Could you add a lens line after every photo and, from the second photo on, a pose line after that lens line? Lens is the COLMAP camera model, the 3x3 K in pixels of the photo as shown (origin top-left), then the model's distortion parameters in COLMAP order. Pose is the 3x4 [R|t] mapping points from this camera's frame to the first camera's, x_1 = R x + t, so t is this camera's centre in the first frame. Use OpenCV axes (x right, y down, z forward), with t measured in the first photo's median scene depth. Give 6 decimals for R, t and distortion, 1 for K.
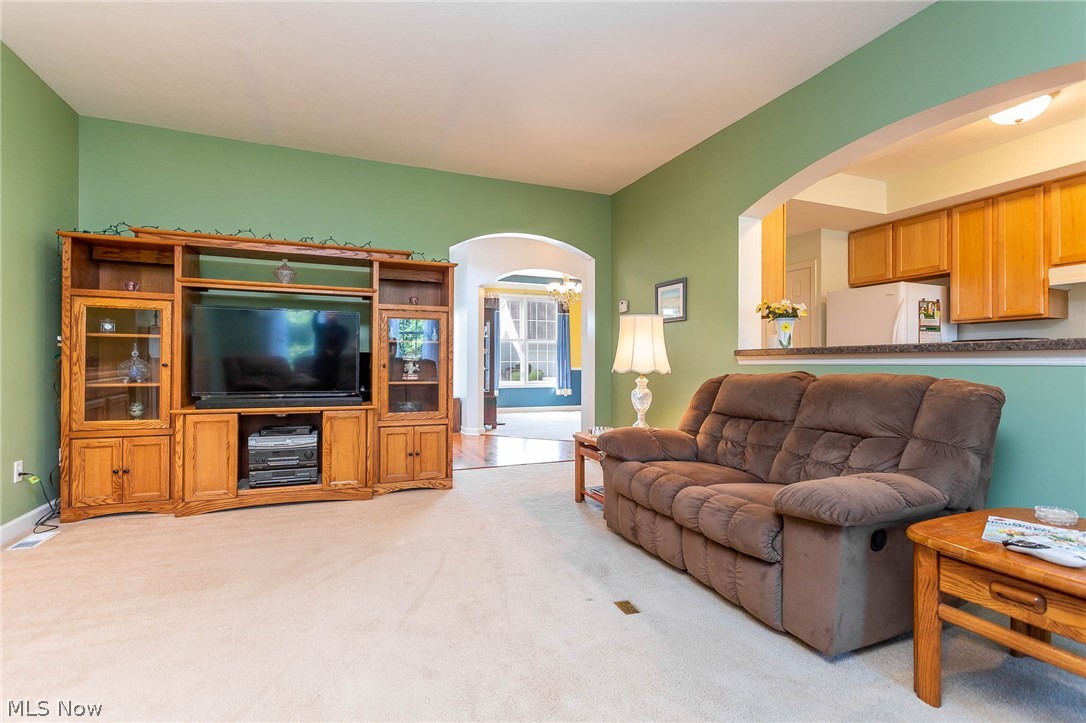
lens RADIAL K [[519.6, 0, 544.3], [0, 519.6, 362.9], [0, 0, 1]] dist [0.001139, -0.000067]
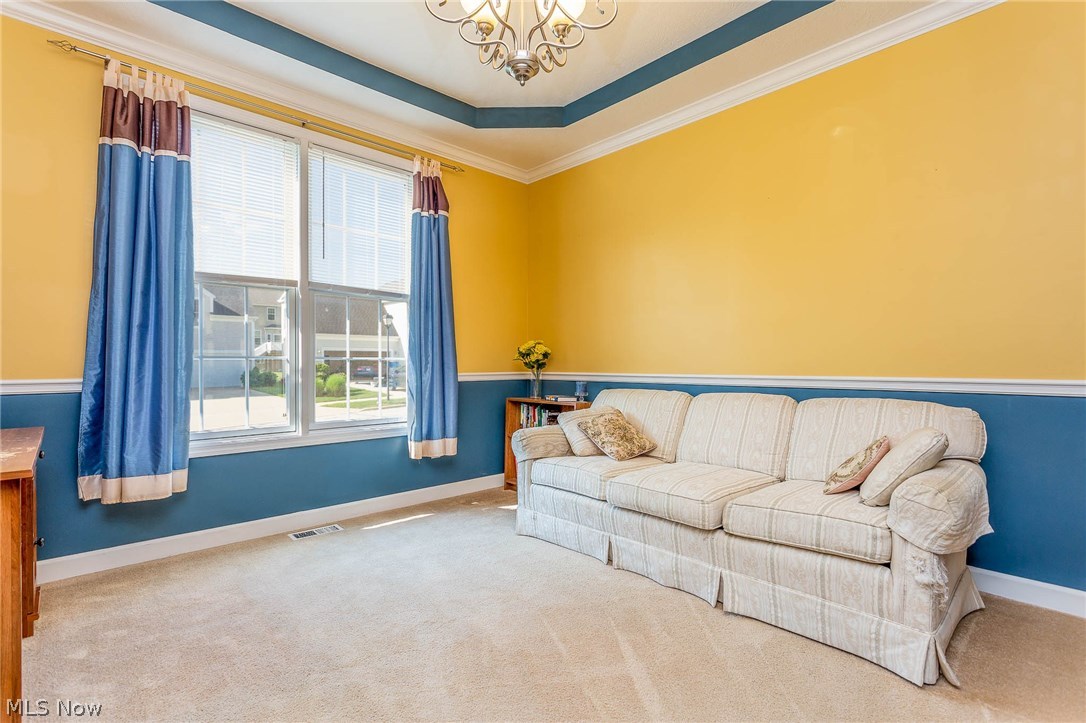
lens RADIAL K [[519.6, 0, 545.7], [0, 519.6, 358.6], [0, 0, 1]] dist [0.001139, -0.000067]
pose [[0.938118, -0.001686, 0.346310, -0.010230], [0.003498, 0.999983, -0.004605, 0.000244], [-0.346297, 0.005531, 0.938109, 0.661840]]
